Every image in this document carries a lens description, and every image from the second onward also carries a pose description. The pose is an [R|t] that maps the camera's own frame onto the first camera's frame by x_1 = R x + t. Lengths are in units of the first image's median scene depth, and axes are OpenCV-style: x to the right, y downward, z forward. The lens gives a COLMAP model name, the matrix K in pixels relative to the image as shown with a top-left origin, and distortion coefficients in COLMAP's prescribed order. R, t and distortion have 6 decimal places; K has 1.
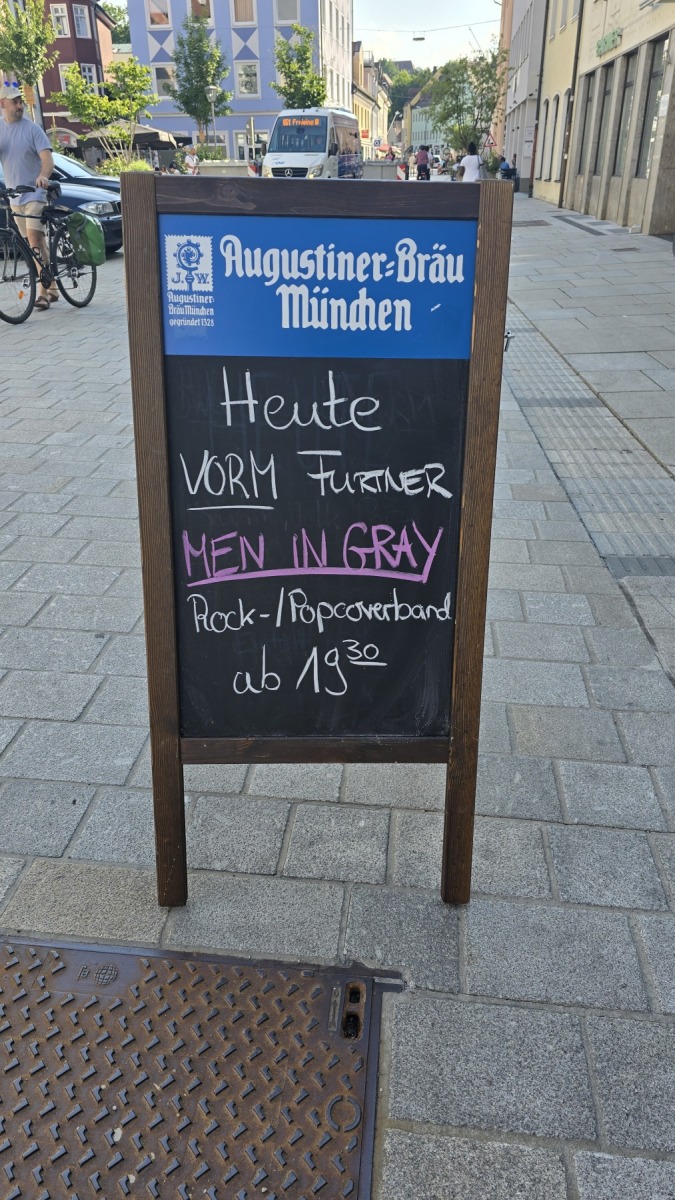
lens RADIAL K [[832.2, 0, 339.0], [0, 832.2, 599.7], [0, 0, 1]] dist [0.036512, -0.017333]
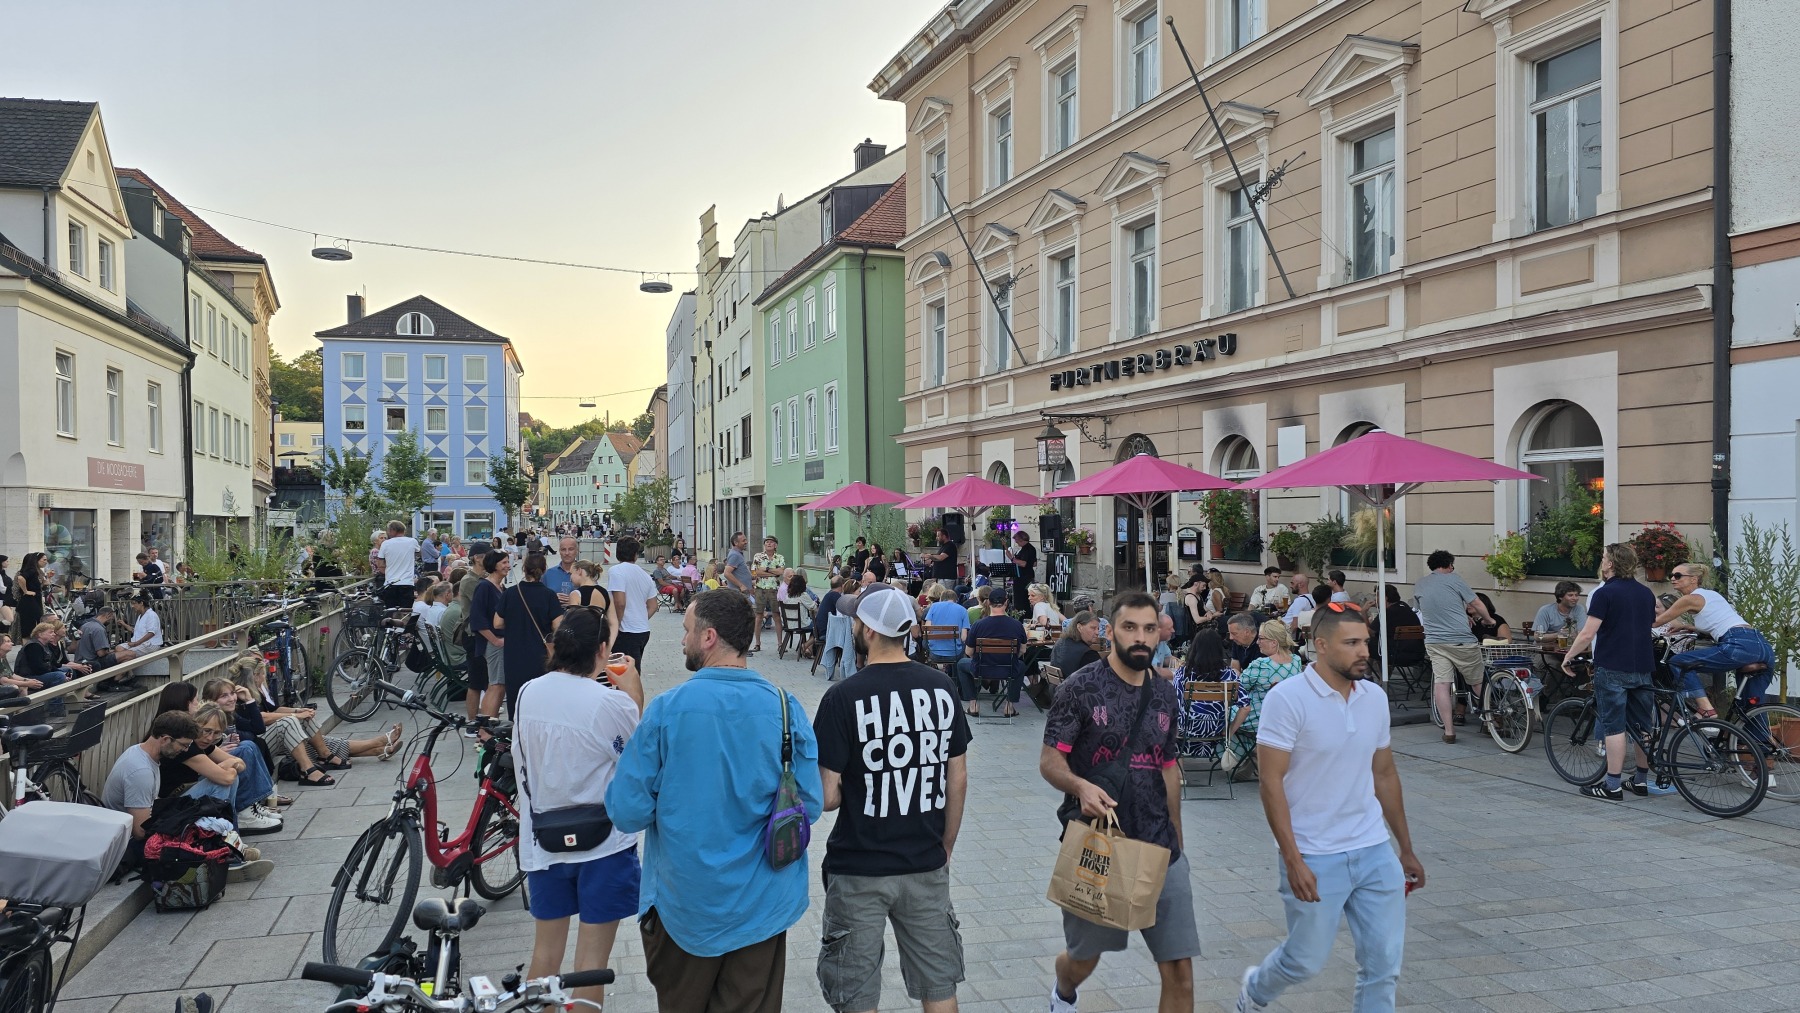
lens RADIAL K [[1248.3, 0, 897.5], [0, 1248.3, 514.3], [0, 0, 1]] dist [0.036512, -0.017333]
pose [[0.934276, 0.004197, 0.356525, -0.256117], [0.163202, 0.883998, -0.438079, 0.537459], [-0.317006, 0.467472, 0.825213, -1.104429]]
